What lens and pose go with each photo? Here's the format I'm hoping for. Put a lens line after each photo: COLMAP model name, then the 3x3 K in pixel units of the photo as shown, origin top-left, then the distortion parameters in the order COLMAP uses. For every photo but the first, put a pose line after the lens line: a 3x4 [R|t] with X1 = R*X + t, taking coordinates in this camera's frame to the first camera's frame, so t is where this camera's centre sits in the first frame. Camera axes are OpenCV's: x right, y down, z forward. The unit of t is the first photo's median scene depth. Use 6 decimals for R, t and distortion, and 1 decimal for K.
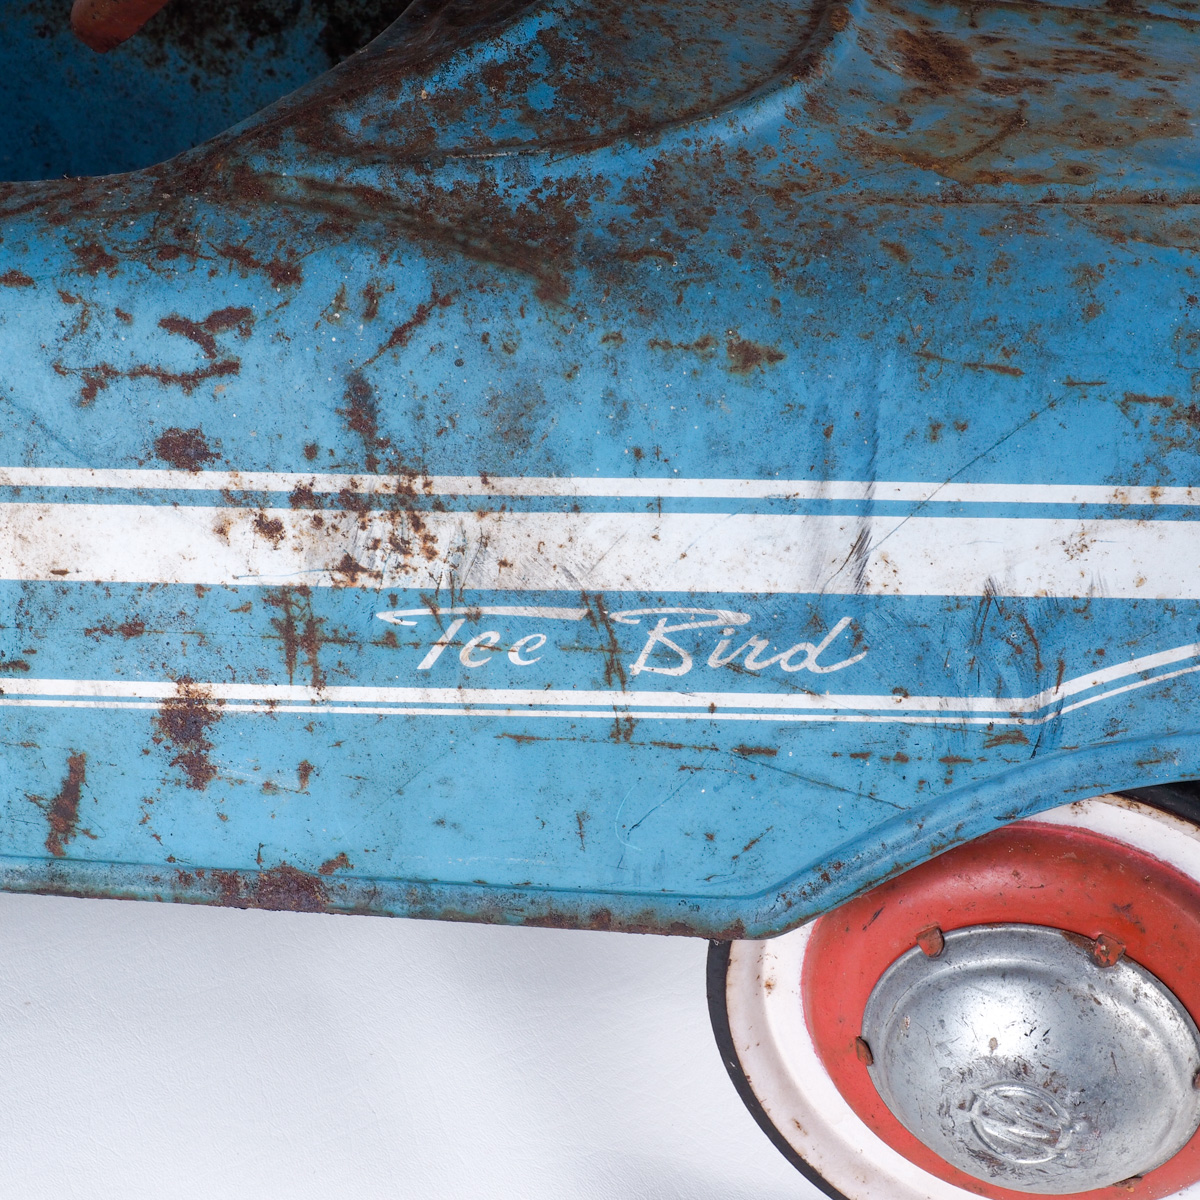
lens RADIAL K [[1757.3, 0, 600.2], [0, 1757.3, 600.6], [0, 0, 1]] dist [0.008610, 0.000000]
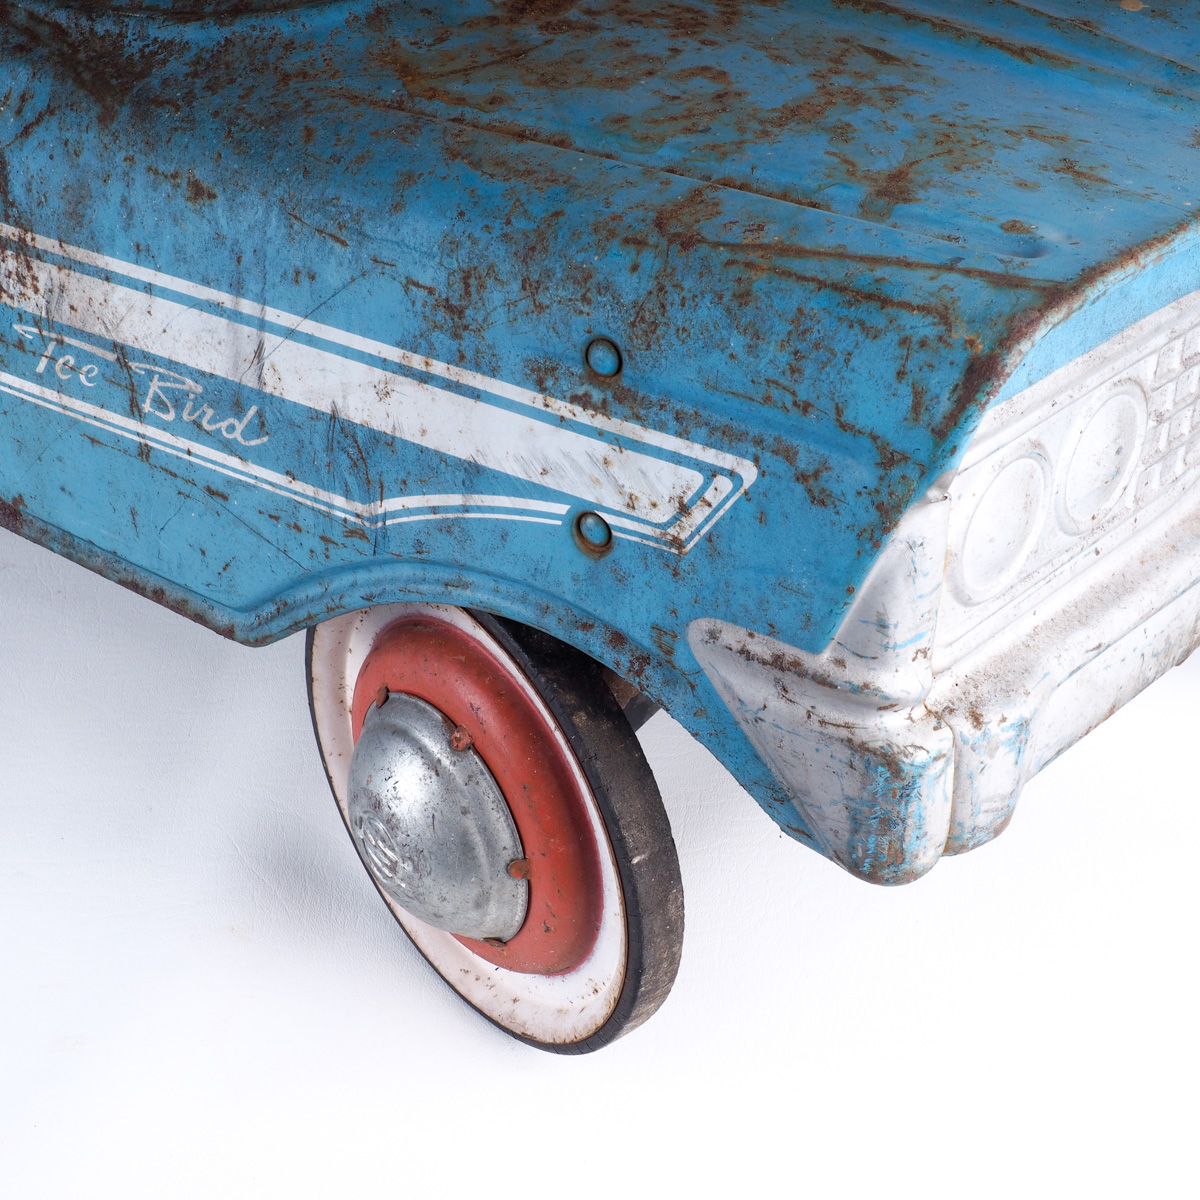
lens RADIAL K [[1757.3, 0, 599.3], [0, 1757.3, 599.6], [0, 0, 1]] dist [0.008610, 0.000000]
pose [[0.856696, 0.292897, -0.424597, 0.972605], [-0.259577, 0.956124, 0.135816, -0.098681], [0.445748, -0.006137, 0.895138, -0.069514]]
